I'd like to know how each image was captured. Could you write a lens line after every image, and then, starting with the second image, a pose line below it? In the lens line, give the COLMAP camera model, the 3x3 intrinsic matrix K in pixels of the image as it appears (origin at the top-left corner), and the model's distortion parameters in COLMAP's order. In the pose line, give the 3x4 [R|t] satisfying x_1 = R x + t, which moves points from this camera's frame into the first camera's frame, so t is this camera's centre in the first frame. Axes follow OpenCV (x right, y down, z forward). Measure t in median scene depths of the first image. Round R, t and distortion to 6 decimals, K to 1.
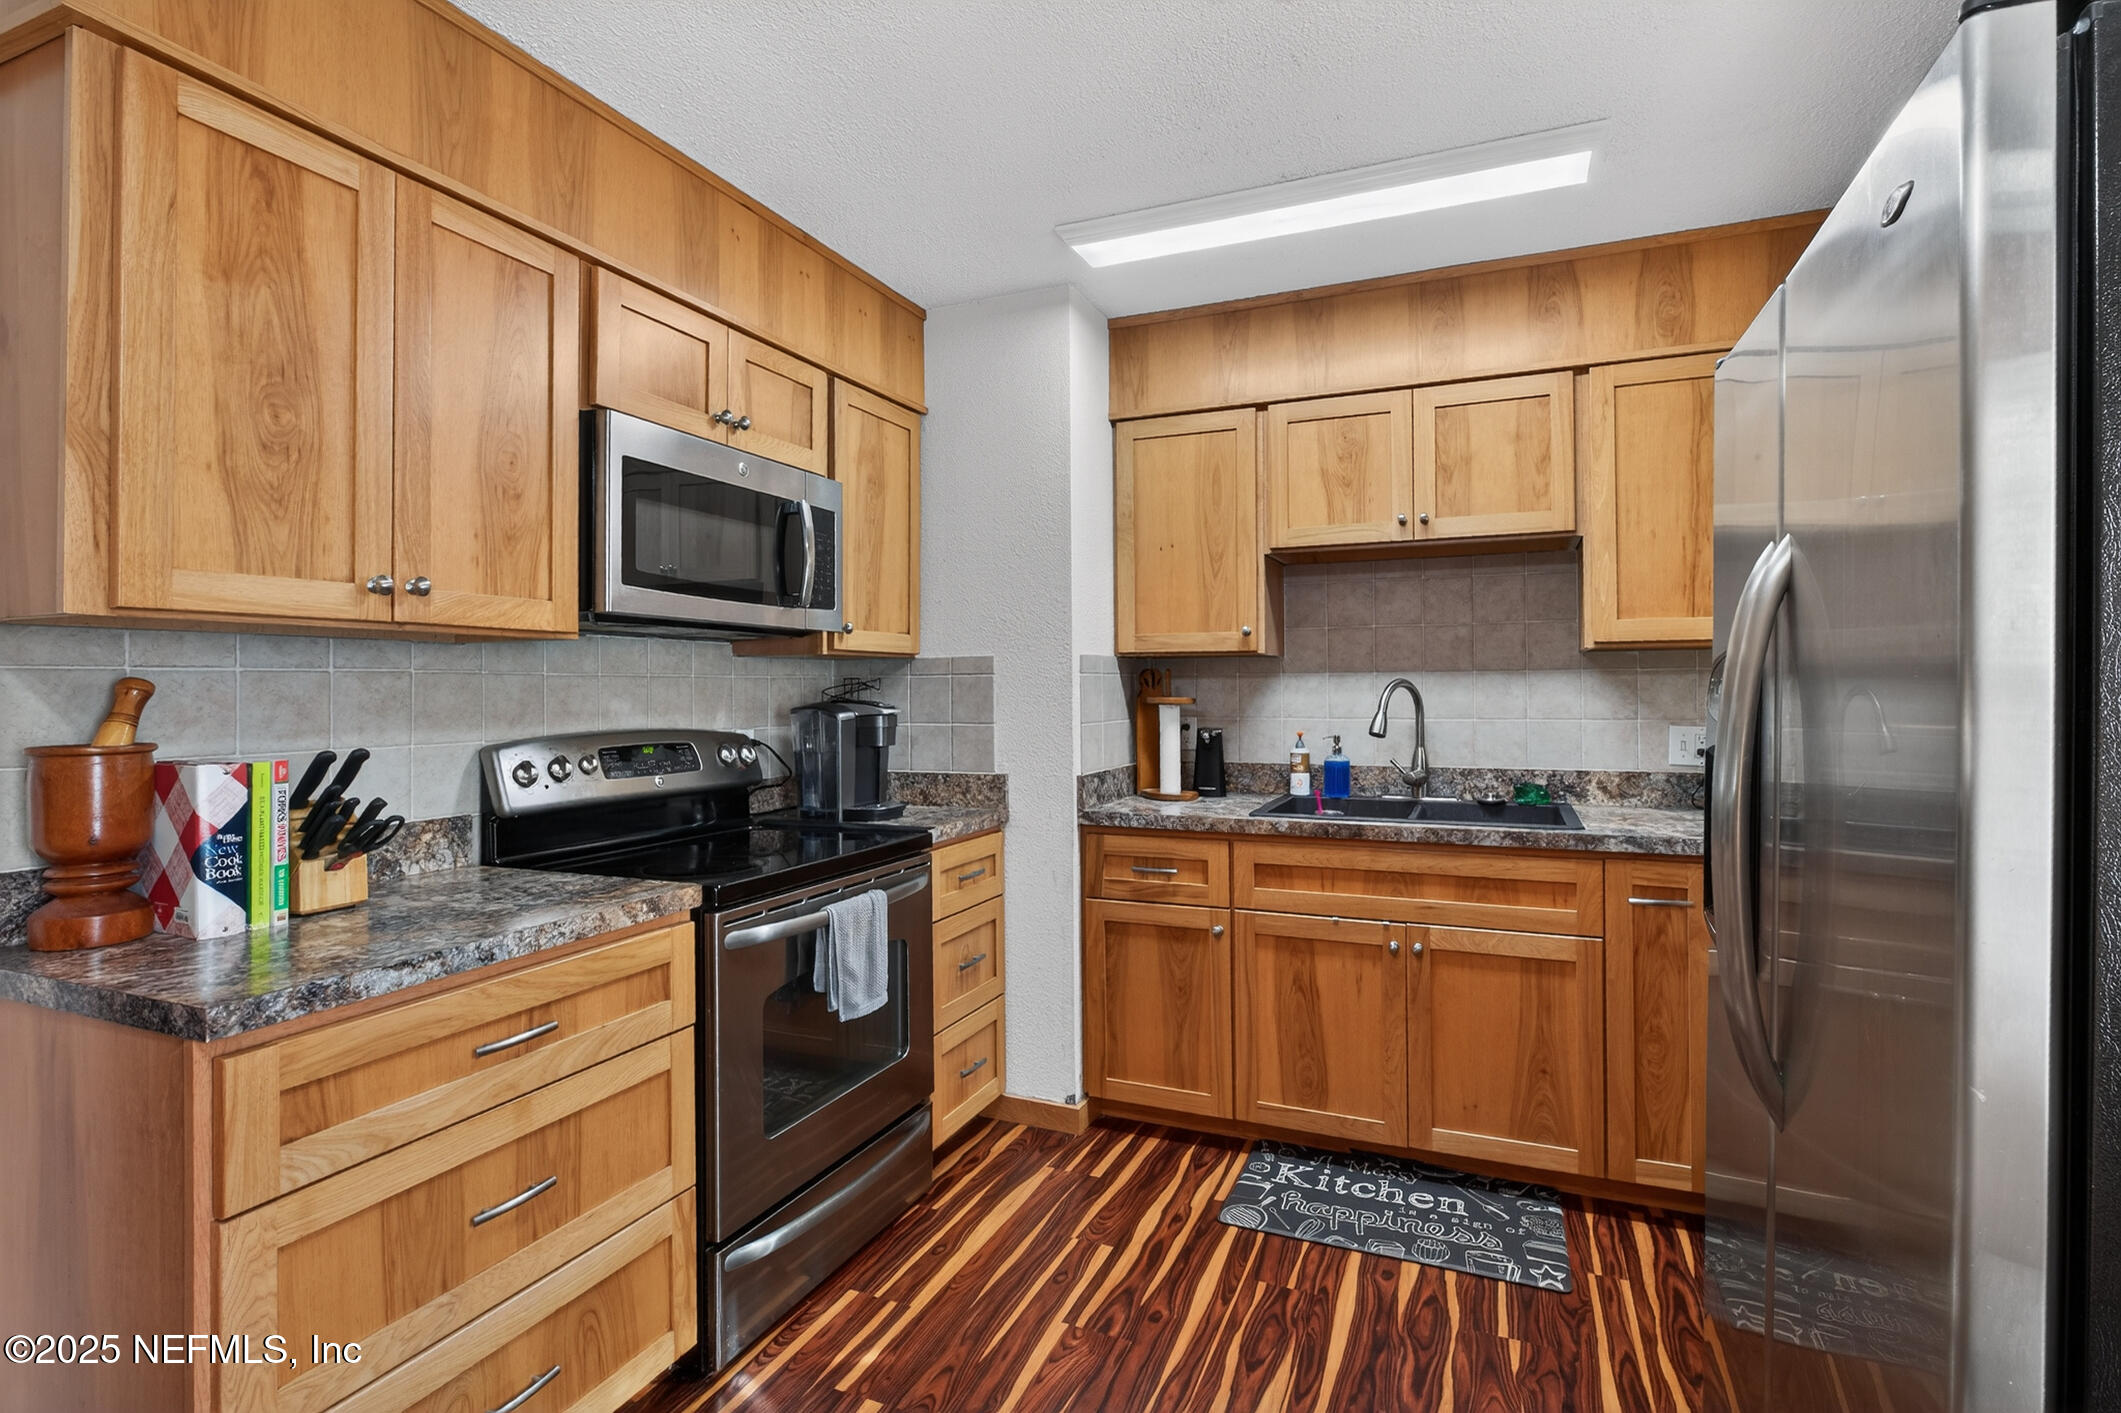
lens RADIAL K [[988.8, 0, 1086.5], [0, 988.8, 677.5], [0, 0, 1]] dist [-0.010616, -0.000657]
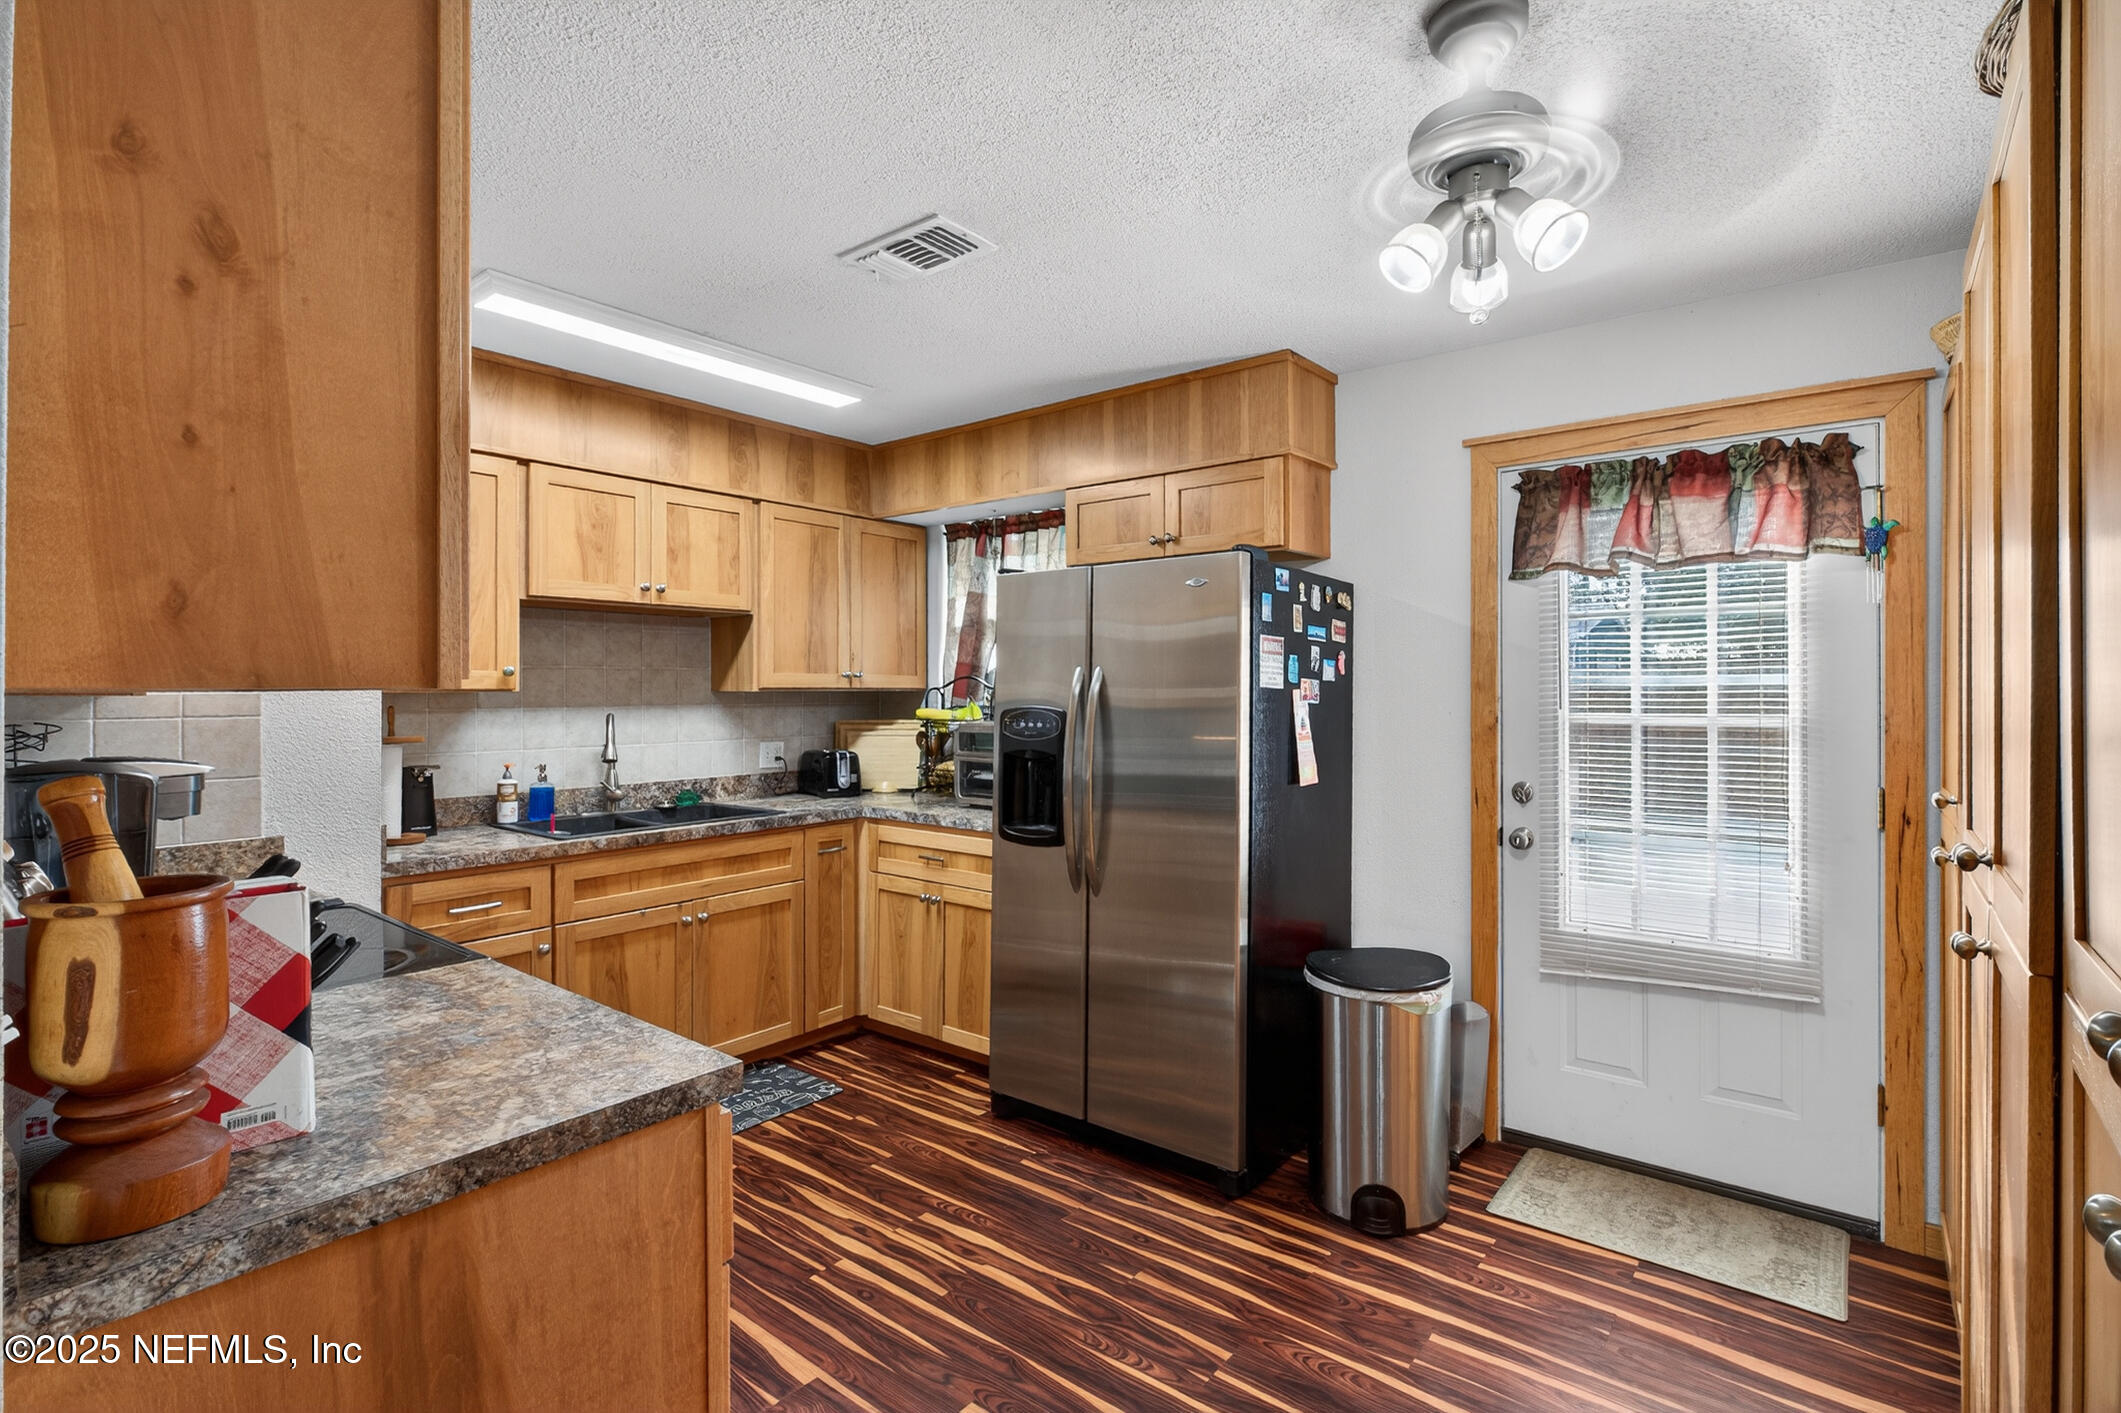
lens RADIAL K [[988.8, 0, 1064.4], [0, 988.8, 699.6], [0, 0, 1]] dist [-0.010616, -0.000657]
pose [[0.276143, -0.003722, 0.961109, -0.748636], [-0.006885, 0.999959, 0.005850, -0.028887], [-0.961092, -0.008232, 0.276106, 0.147881]]
